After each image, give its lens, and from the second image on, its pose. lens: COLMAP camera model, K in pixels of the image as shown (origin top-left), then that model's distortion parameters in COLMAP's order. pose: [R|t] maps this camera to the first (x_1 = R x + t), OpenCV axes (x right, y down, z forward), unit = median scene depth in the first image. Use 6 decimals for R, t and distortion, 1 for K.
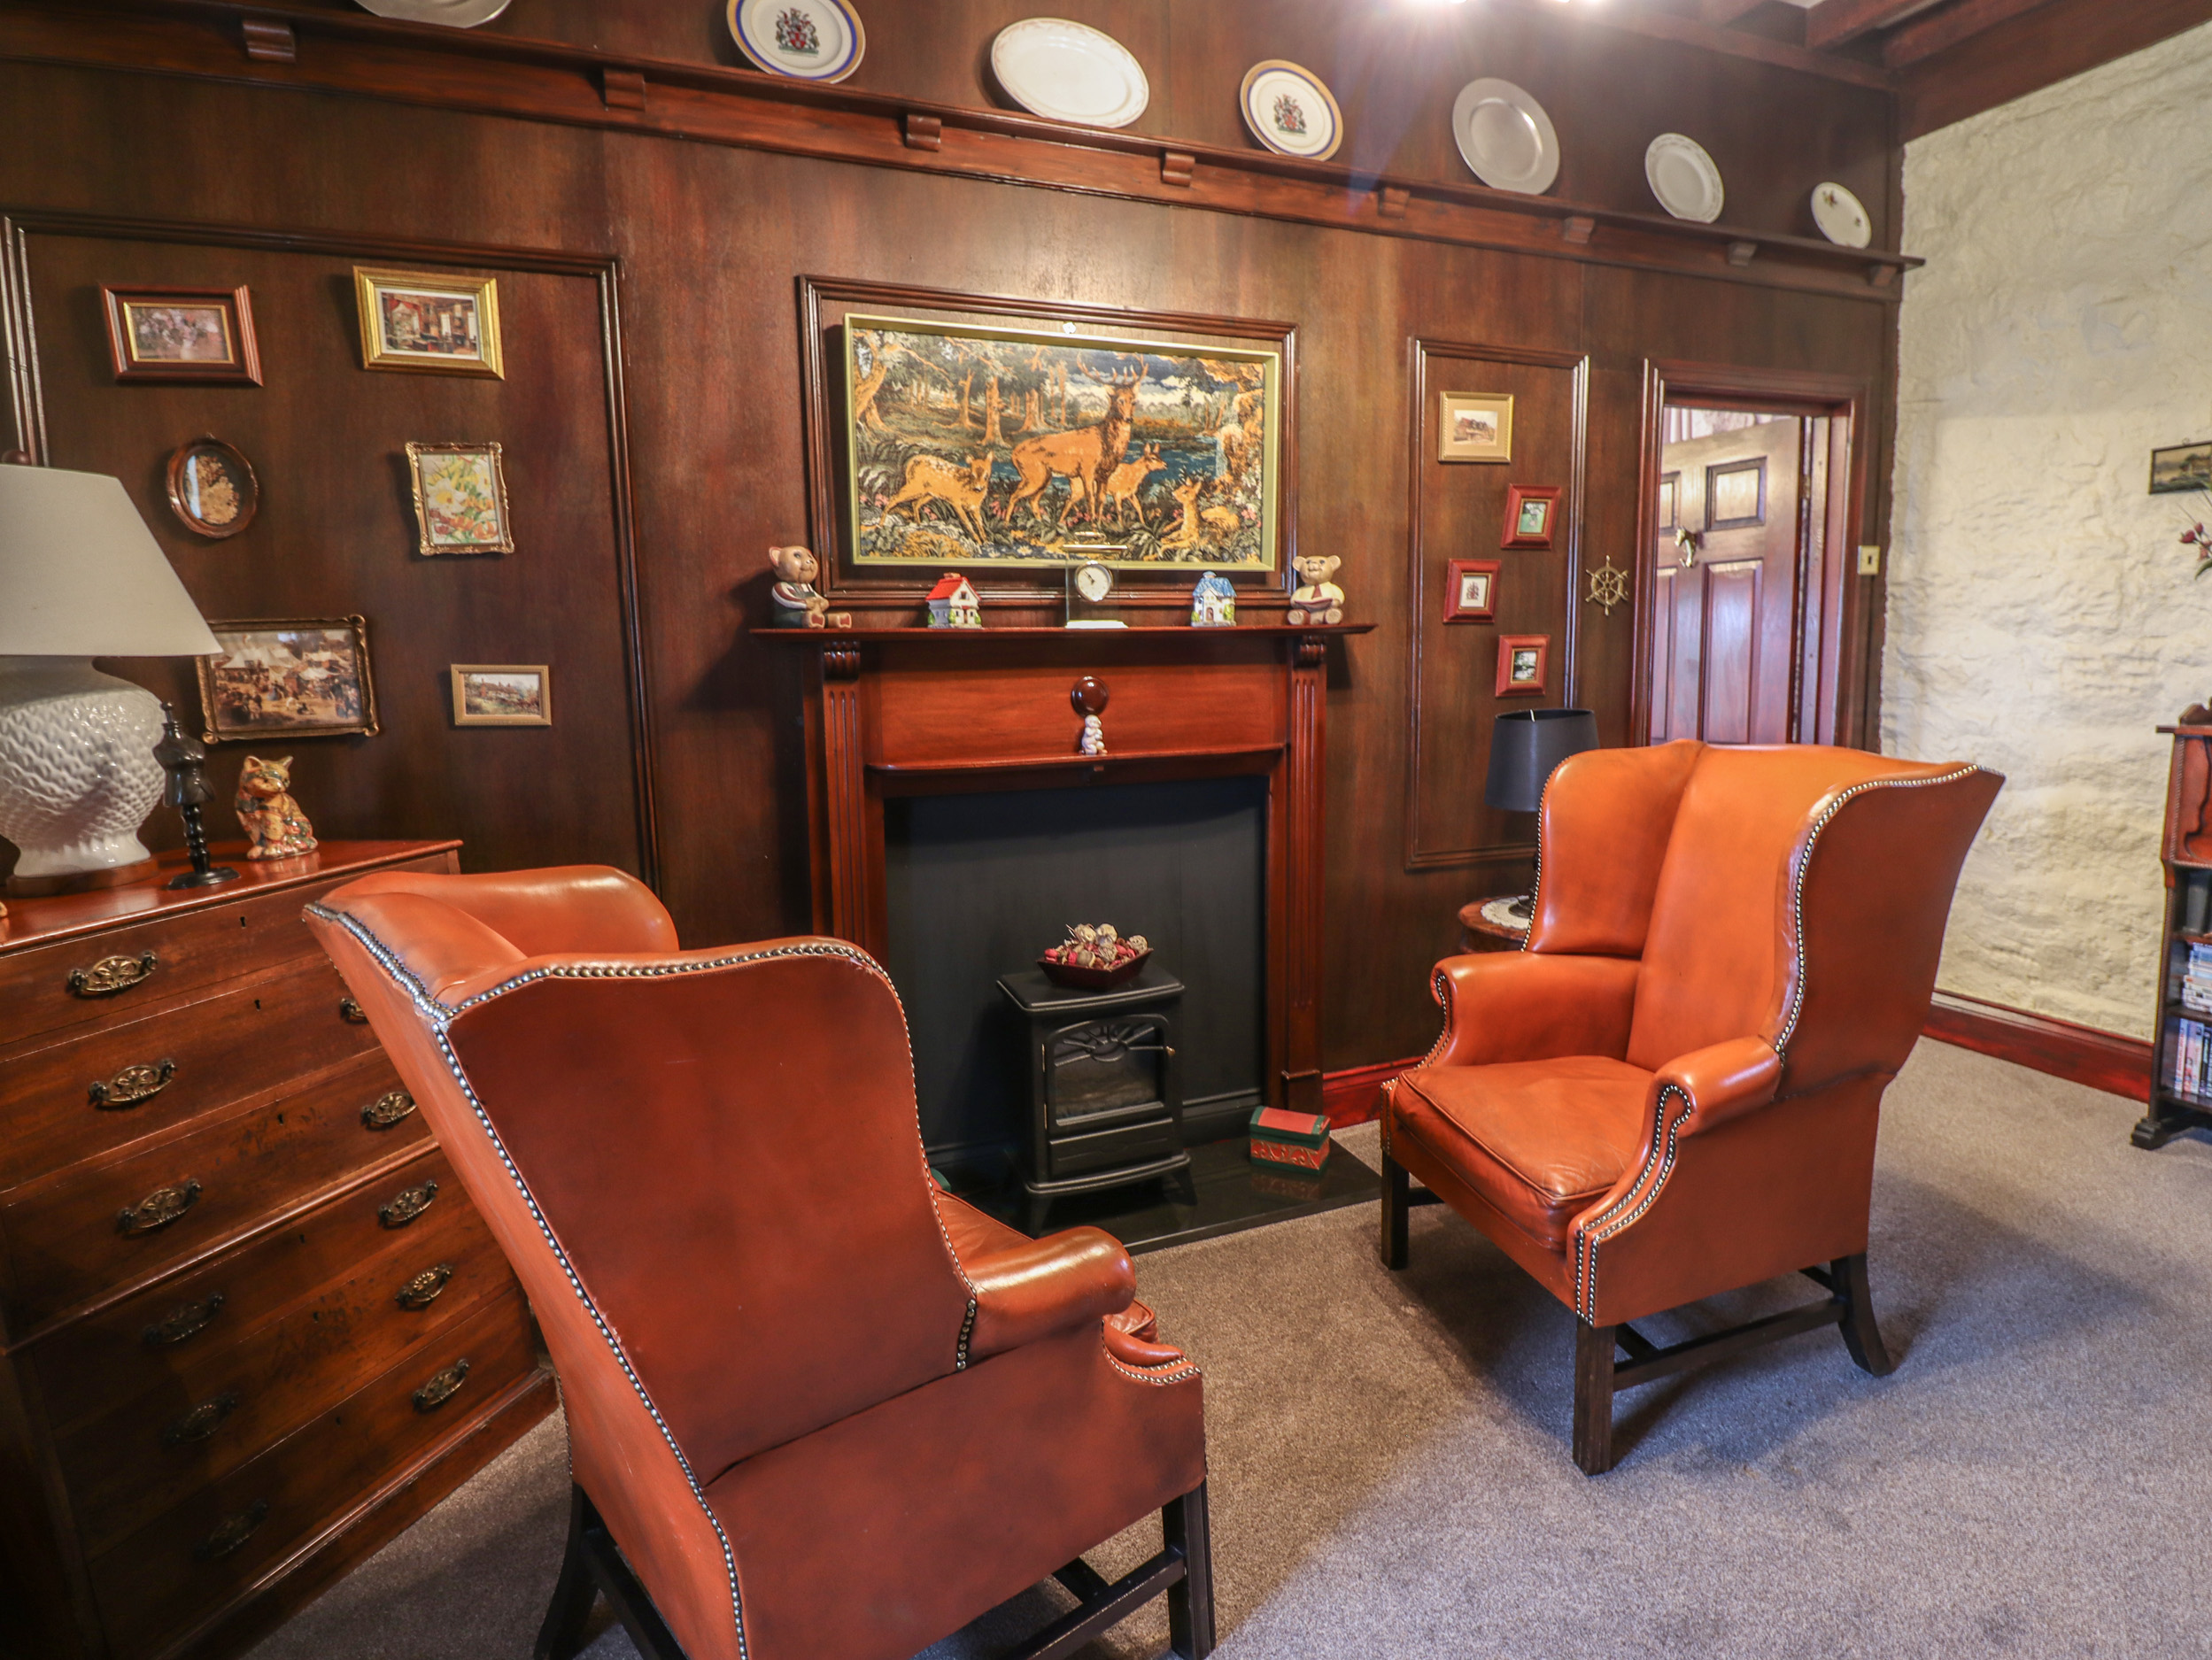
lens RADIAL K [[1110.5, 0, 1106.0], [0, 1110.5, 830.0], [0, 0, 1]] dist [-0.000524, -0.011511]
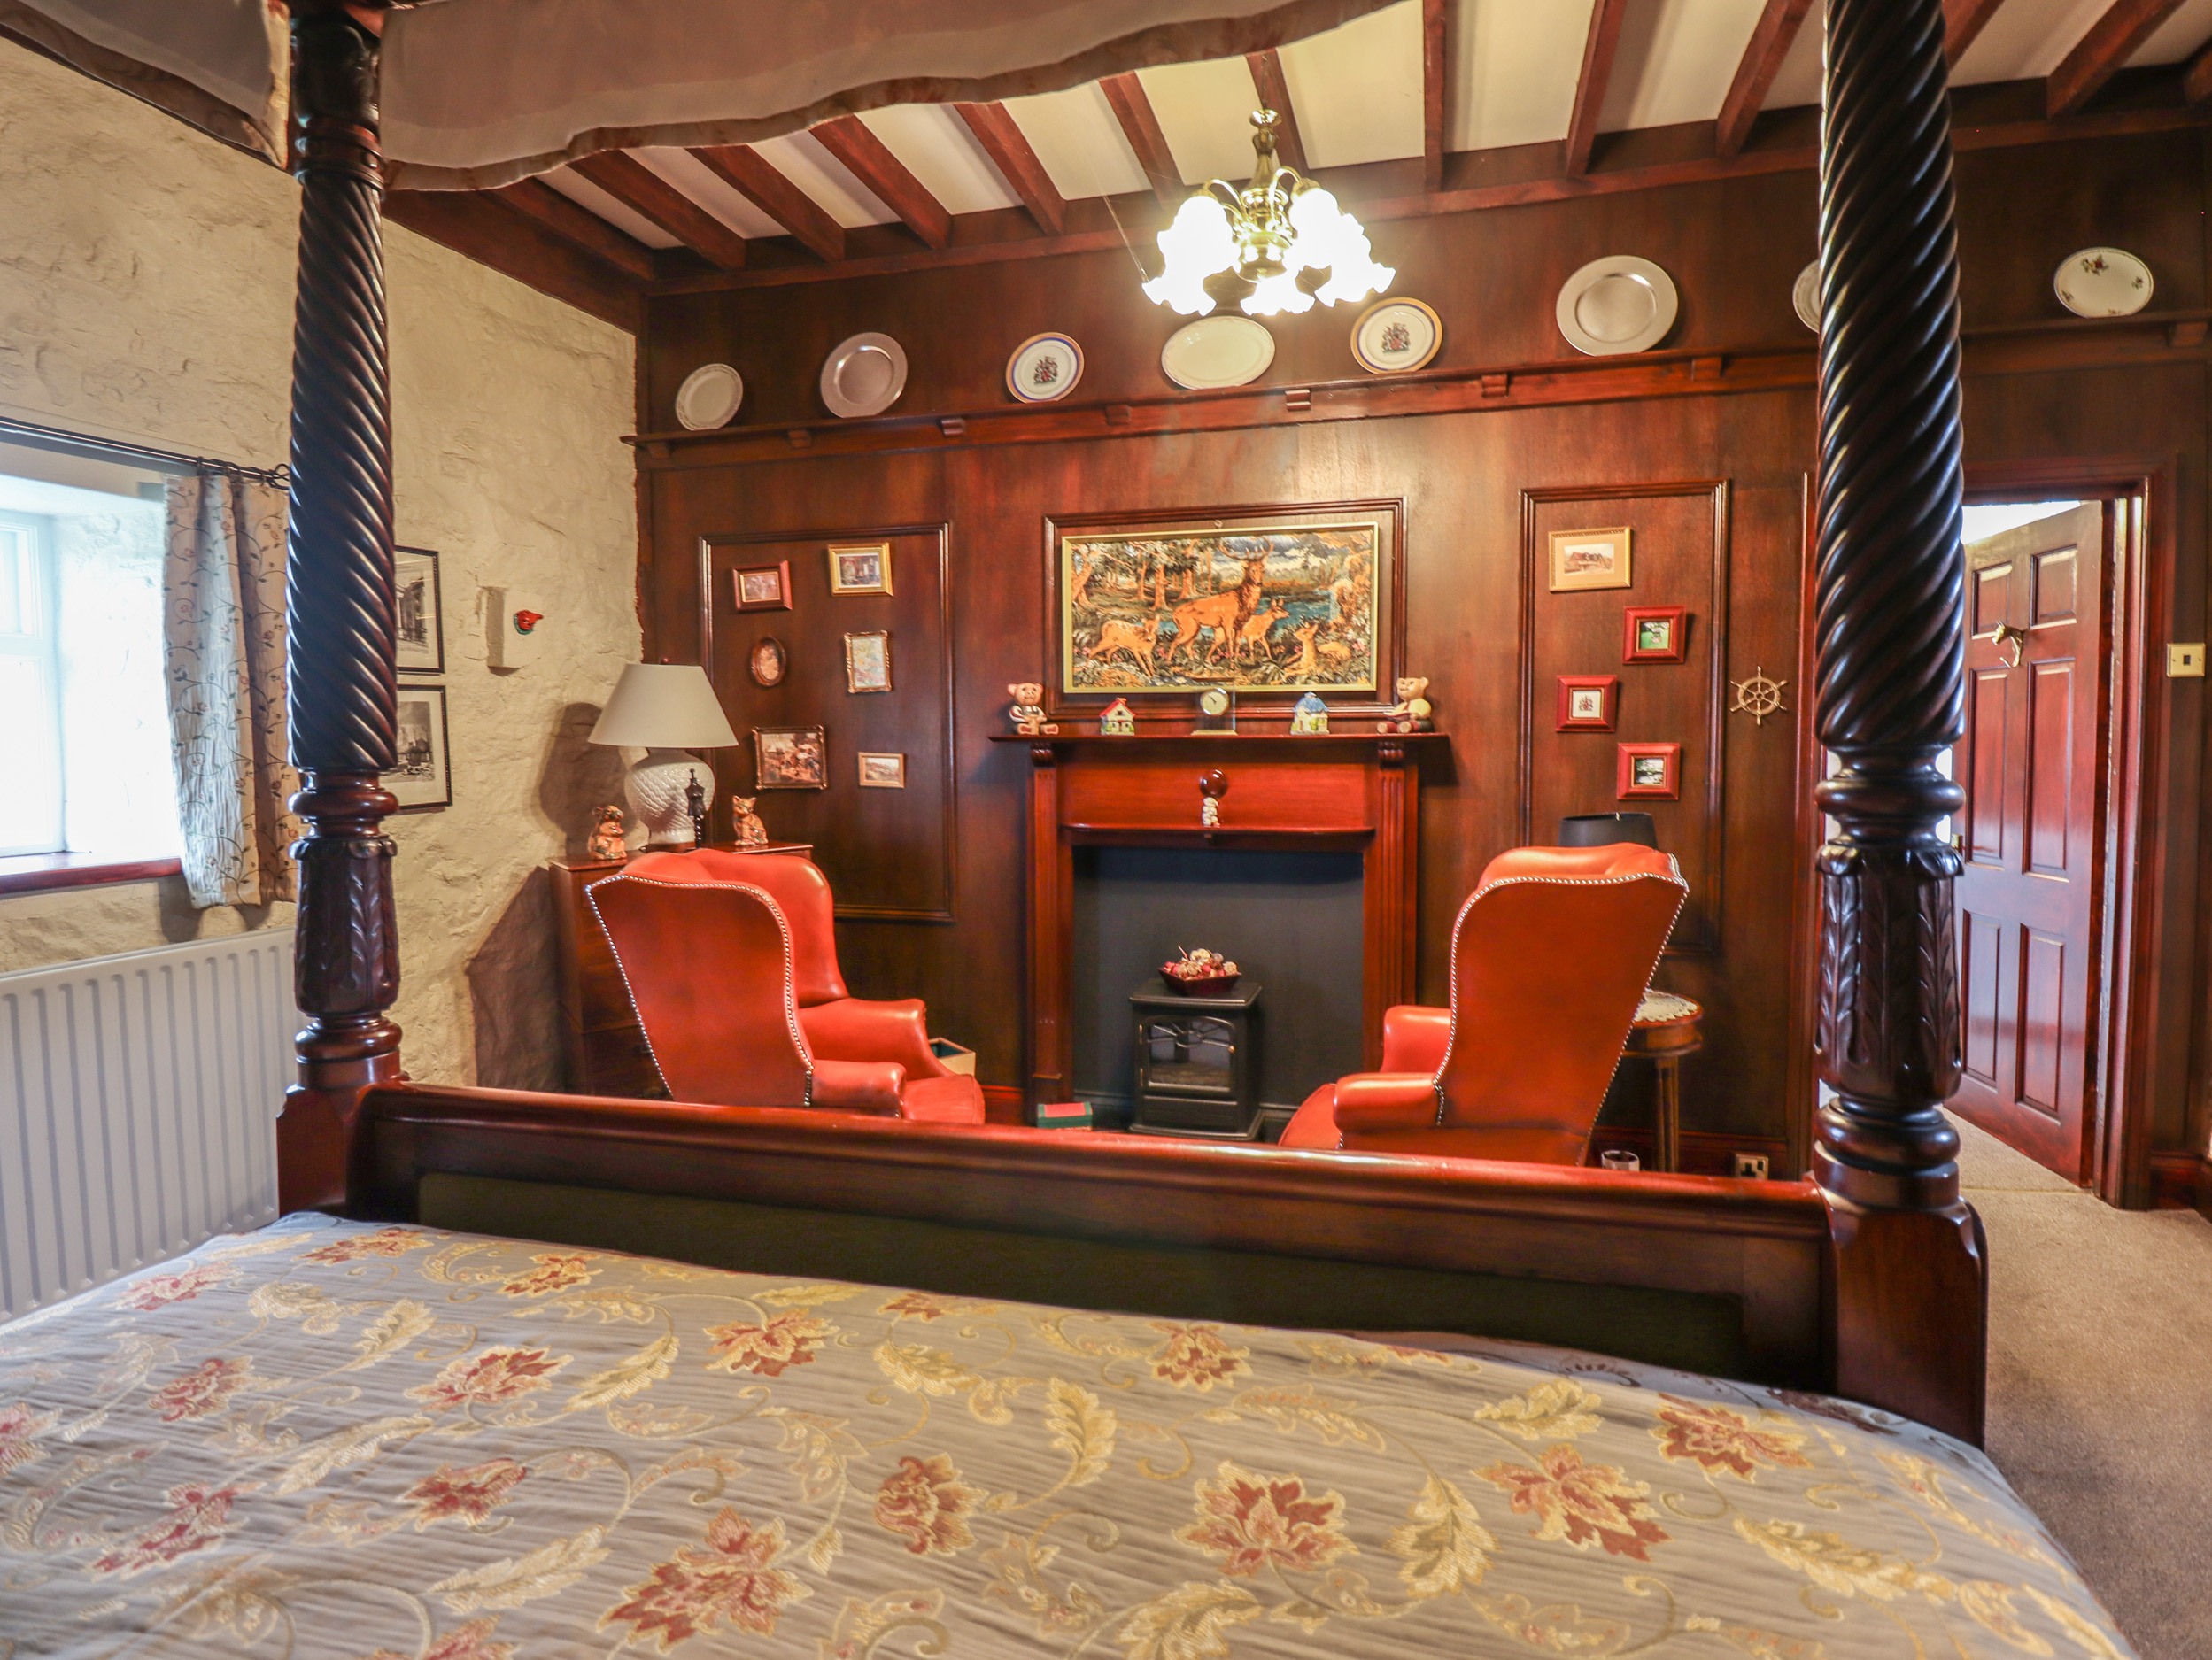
lens RADIAL K [[1140.6, 0, 1139.9], [0, 1140.6, 849.2], [0, 0, 1]] dist [0.000523, -0.011536]
pose [[0.807954, 0.072938, -0.584713, 0.759707], [-0.102927, 0.994523, -0.018167, -0.004546], [0.580186, 0.074861, 0.811037, -0.200894]]
